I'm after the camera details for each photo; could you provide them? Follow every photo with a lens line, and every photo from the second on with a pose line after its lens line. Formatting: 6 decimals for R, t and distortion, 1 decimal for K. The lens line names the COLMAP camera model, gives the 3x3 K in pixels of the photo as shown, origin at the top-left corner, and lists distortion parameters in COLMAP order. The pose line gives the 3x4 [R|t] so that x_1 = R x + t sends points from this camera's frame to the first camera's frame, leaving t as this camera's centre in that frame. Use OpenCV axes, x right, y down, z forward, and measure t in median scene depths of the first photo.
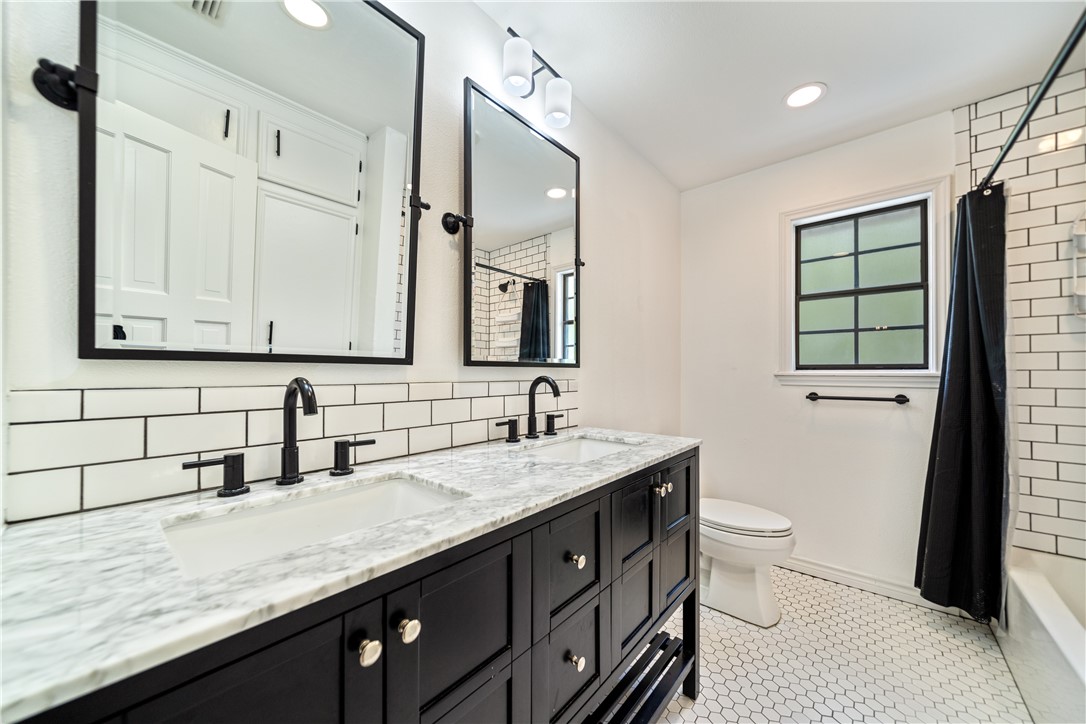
lens RADIAL K [[389.1, 0, 532.4], [0, 389.1, 370.7], [0, 0, 1]] dist [-0.006954, -0.000169]
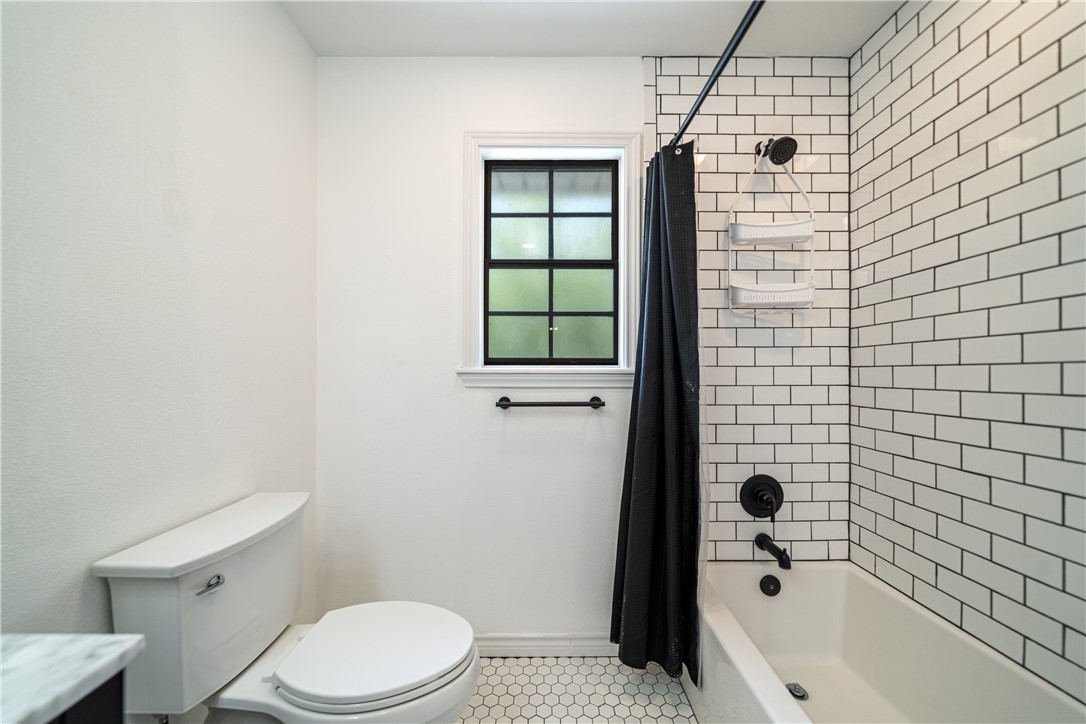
lens RADIAL K [[414.0, 0, 542.6], [0, 414.0, 368.6], [0, 0, 1]] dist [-0.001364, -0.000083]
pose [[0.753007, 0.002362, 0.658008, 0.318038], [-0.003657, 0.999993, 0.000596, 0.004537], [-0.658002, -0.002855, 0.753010, 0.438323]]
